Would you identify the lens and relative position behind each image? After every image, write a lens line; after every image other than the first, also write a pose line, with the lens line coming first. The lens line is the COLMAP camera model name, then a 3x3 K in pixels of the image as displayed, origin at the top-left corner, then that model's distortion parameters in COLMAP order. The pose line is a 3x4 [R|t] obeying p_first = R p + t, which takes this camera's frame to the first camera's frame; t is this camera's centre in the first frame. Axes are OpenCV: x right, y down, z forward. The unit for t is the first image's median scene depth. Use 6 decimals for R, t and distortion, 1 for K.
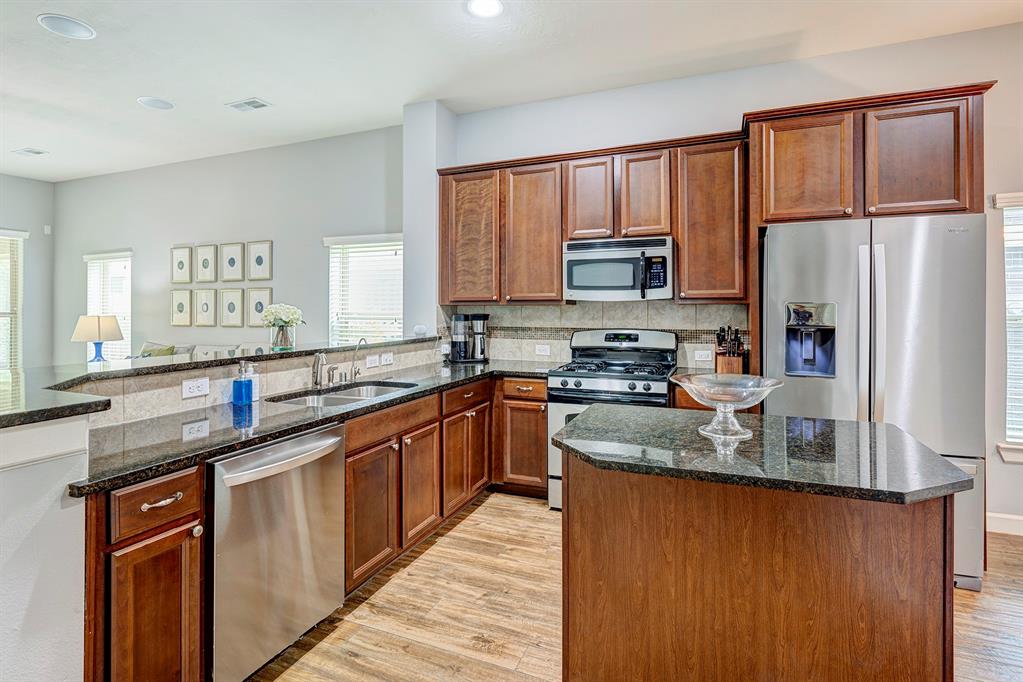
lens RADIAL K [[497.9, 0, 518.5], [0, 497.9, 310.0], [0, 0, 1]] dist [0.004589, 0.000508]
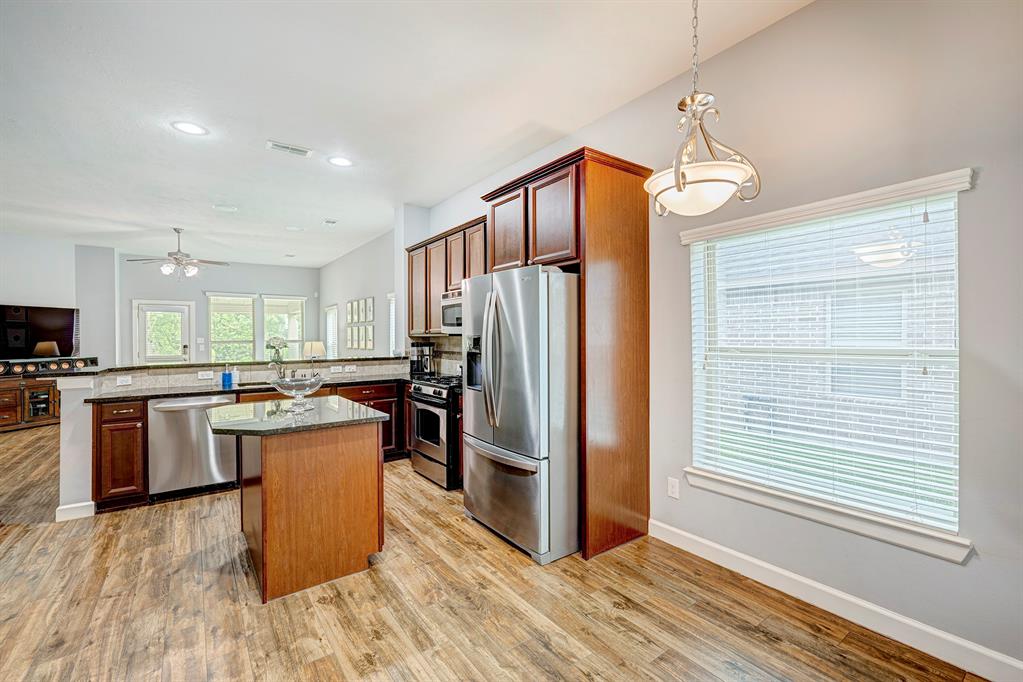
lens RADIAL K [[440.1, 0, 506.4], [0, 440.1, 343.8], [0, 0, 1]] dist [-0.007083, 0.001018]
pose [[0.850412, 0.005965, -0.526084, 0.853079], [0.003344, 0.999854, 0.016743, -0.009128], [0.526107, -0.015998, 0.850268, 0.005466]]
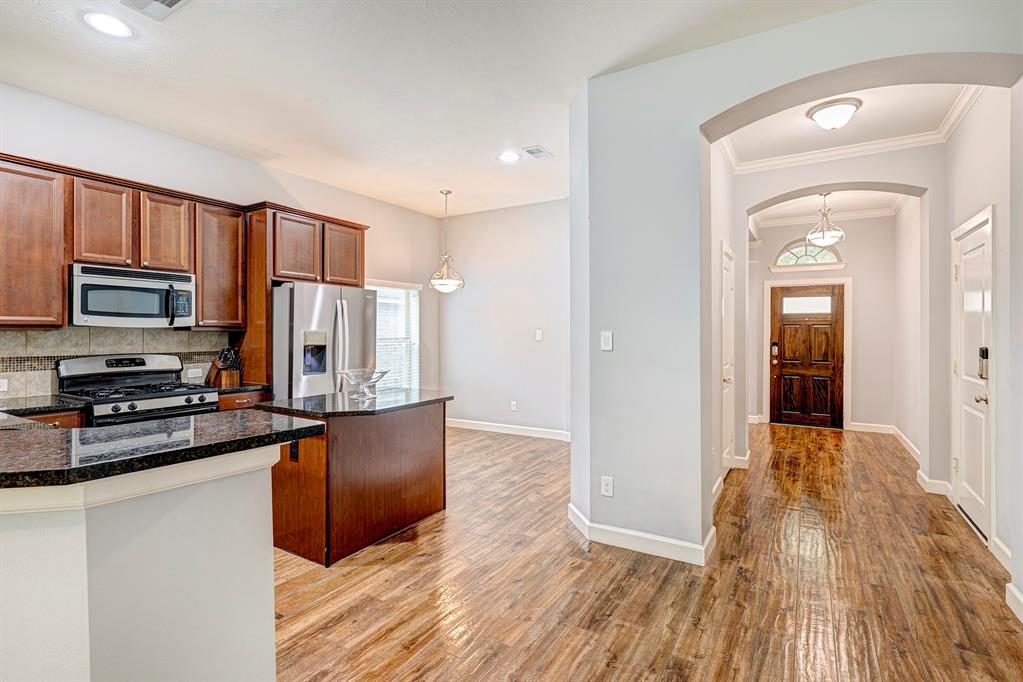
lens RADIAL K [[497.9, 0, 526.1], [0, 497.9, 333.3], [0, 0, 1]] dist [0.004589, 0.000508]
pose [[0.130903, -0.000364, 0.991395, -0.671281], [0.000318, 1.000000, 0.000325, -0.005172], [-0.991395, 0.000272, 0.130903, 0.035241]]
